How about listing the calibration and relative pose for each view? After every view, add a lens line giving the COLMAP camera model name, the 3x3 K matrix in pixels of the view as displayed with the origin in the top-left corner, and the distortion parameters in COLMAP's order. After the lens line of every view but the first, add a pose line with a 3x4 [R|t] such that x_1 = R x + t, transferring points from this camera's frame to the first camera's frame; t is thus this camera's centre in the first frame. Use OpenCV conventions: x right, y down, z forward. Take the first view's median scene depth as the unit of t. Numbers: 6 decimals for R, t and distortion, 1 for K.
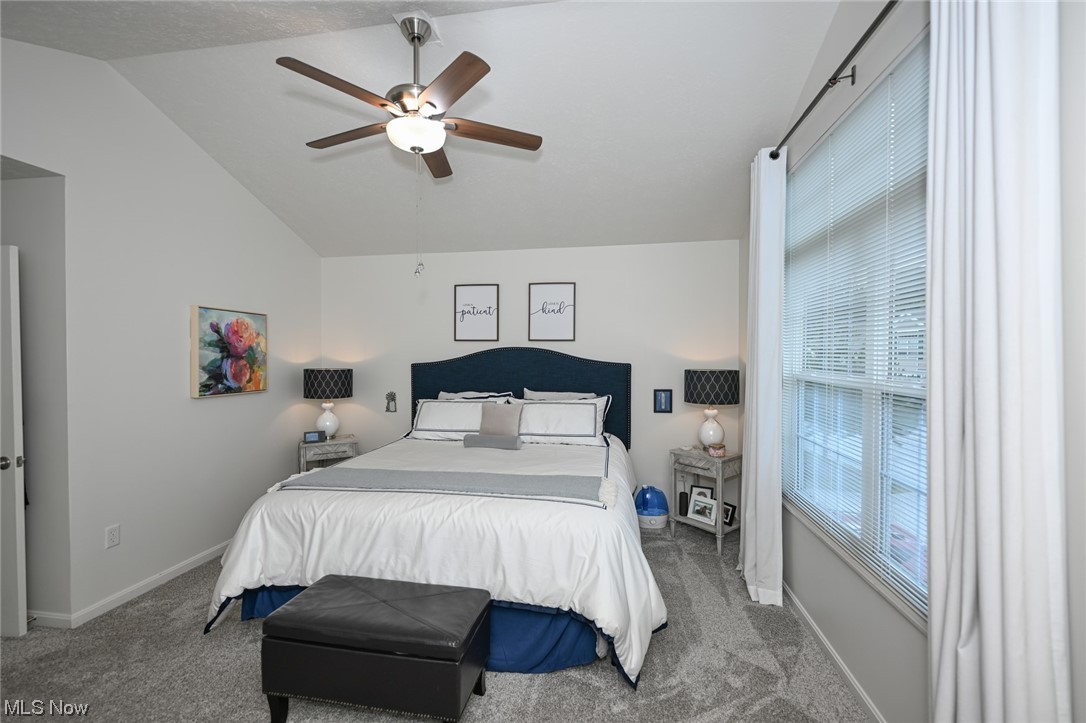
lens RADIAL K [[453.0, 0, 539.3], [0, 453.0, 360.5], [0, 0, 1]] dist [0.000941, 0.000086]
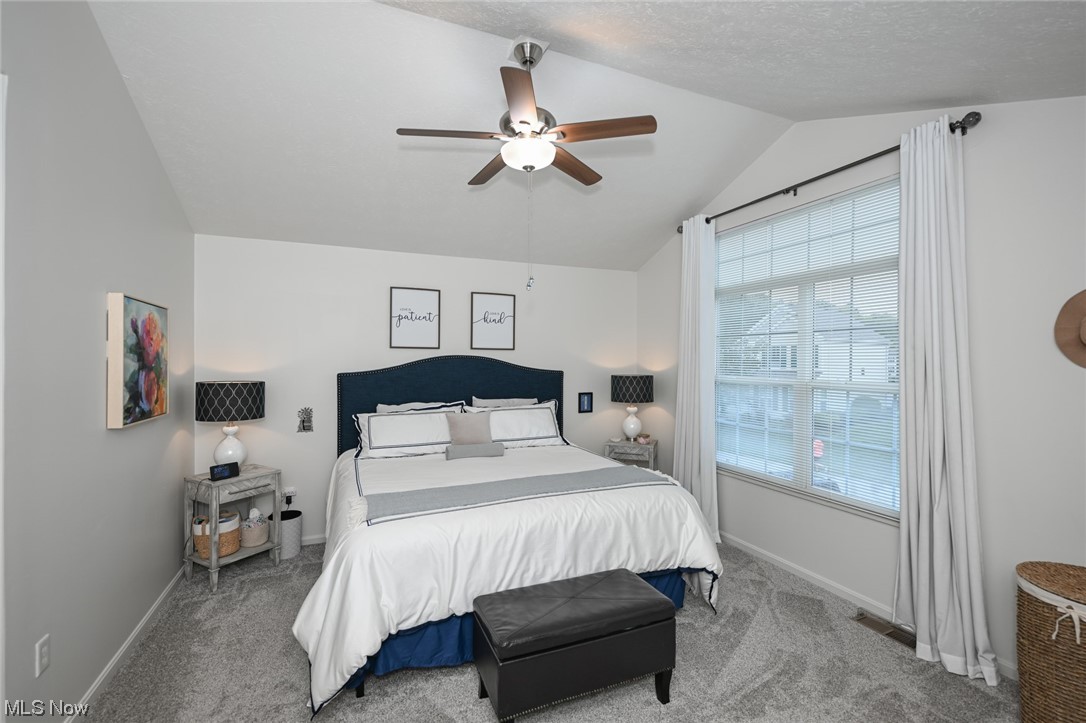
lens RADIAL K [[465.1, 0, 539.6], [0, 465.1, 359.7], [0, 0, 1]] dist [0.000929, -0.000047]
pose [[0.842985, 0.001907, 0.537934, -0.518828], [0.005658, 0.999907, -0.012412, -0.007363], [-0.537908, 0.013507, 0.842896, 0.058099]]
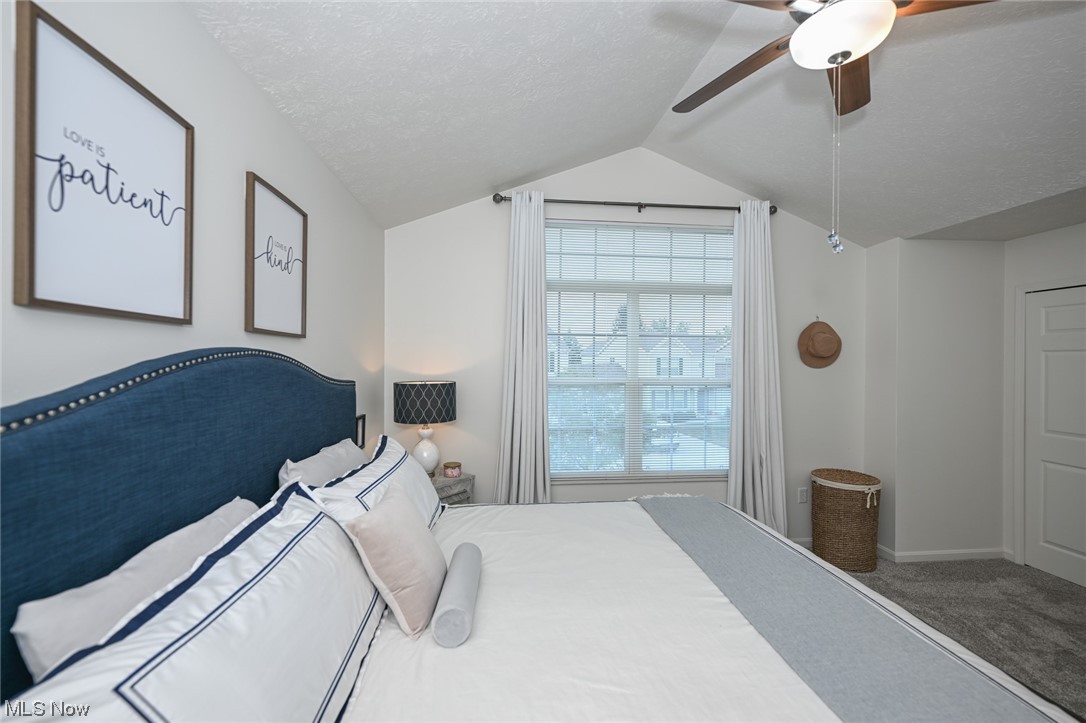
lens RADIAL K [[453.0, 0, 539.3], [0, 453.0, 360.5], [0, 0, 1]] dist [0.000941, 0.000086]
pose [[-0.259267, -0.000702, 0.965805, -0.498967], [0.010909, 0.999934, 0.003655, -0.021090], [-0.965744, 0.011483, -0.259242, 1.004677]]
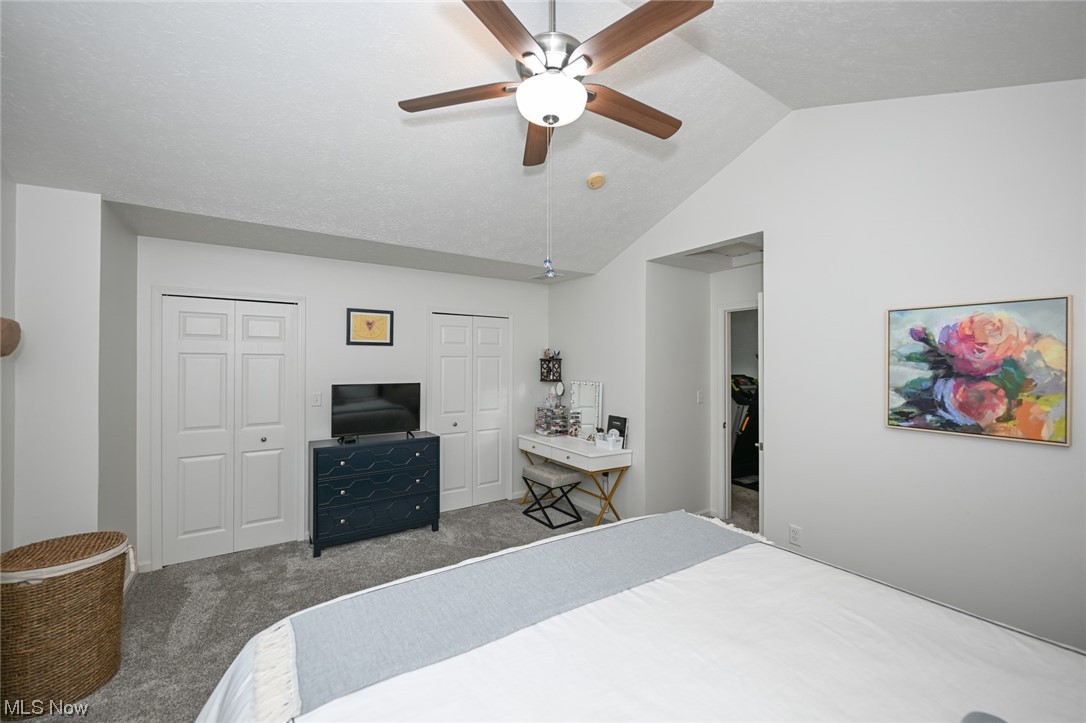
lens RADIAL K [[433.7, 0, 540.5], [0, 433.7, 361.7], [0, 0, 1]] dist [-0.003062, 0.000079]
pose [[-0.726440, -0.005901, -0.687205, 0.170577], [-0.012611, 0.999909, 0.004745, -0.022787], [0.687115, 0.012114, -0.726448, 0.978472]]
